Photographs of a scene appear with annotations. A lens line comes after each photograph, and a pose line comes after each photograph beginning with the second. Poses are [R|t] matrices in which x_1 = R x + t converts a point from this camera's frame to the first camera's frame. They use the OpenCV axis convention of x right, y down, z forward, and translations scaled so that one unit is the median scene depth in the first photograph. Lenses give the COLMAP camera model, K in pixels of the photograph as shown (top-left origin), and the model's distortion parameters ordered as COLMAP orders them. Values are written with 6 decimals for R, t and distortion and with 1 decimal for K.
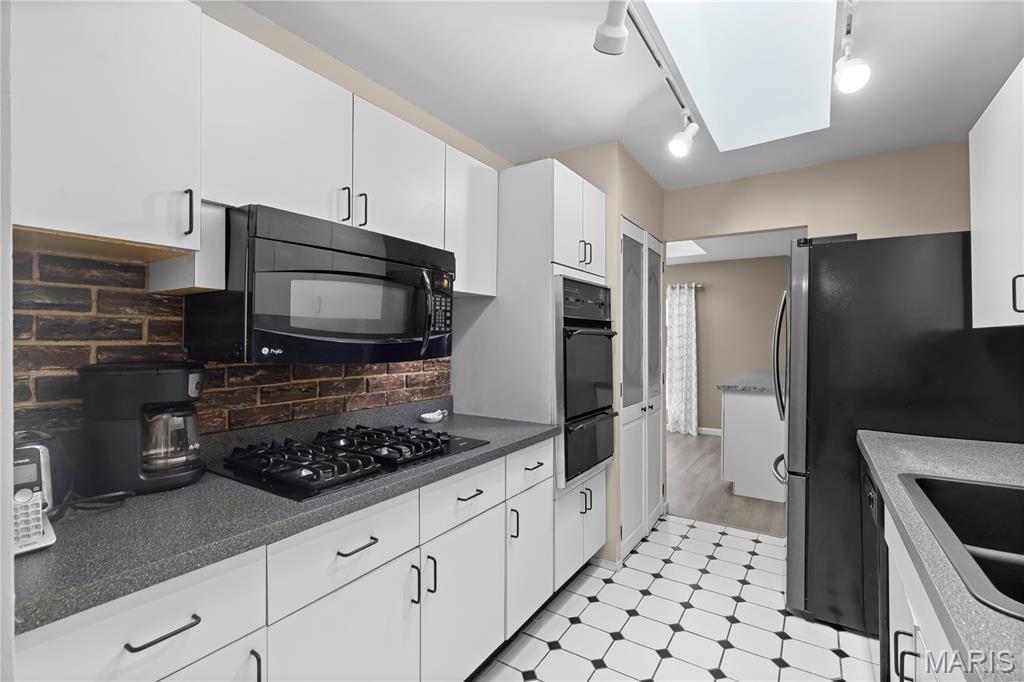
lens RADIAL K [[464.2, 0, 512.1], [0, 464.2, 343.1], [0, 0, 1]] dist [0.003080, 0.000101]
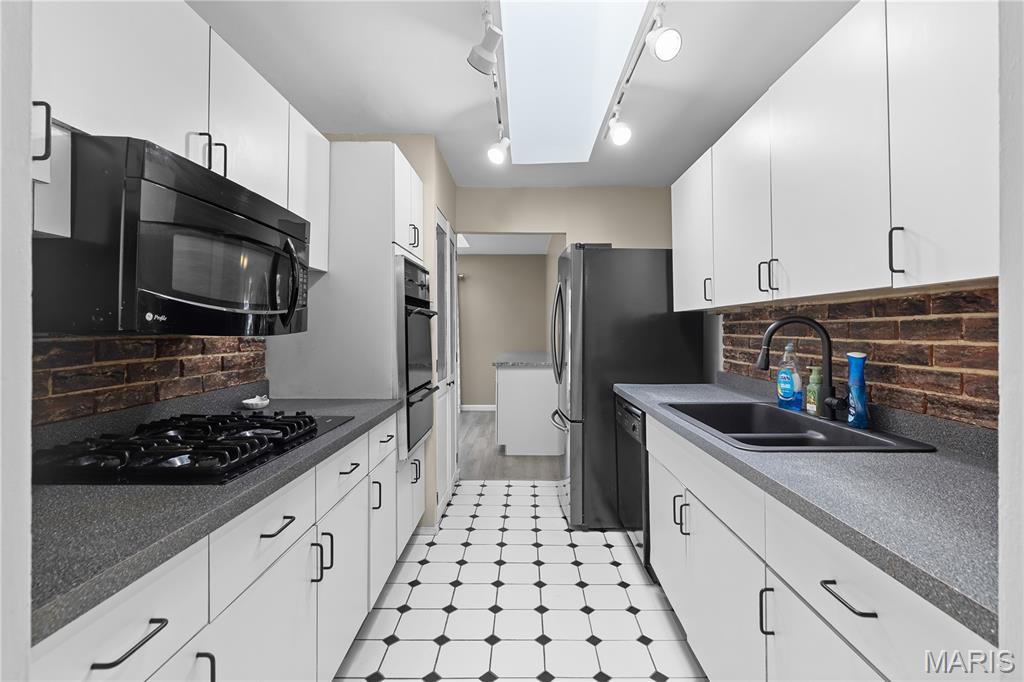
lens RADIAL K [[475.3, 0, 517.7], [0, 475.3, 328.1], [0, 0, 1]] dist [0.002588, -0.000324]
pose [[0.840465, 0.000442, 0.541866, -0.255980], [0.004890, 0.999953, -0.008400, 0.027708], [-0.541844, 0.009709, 0.840423, -0.041085]]
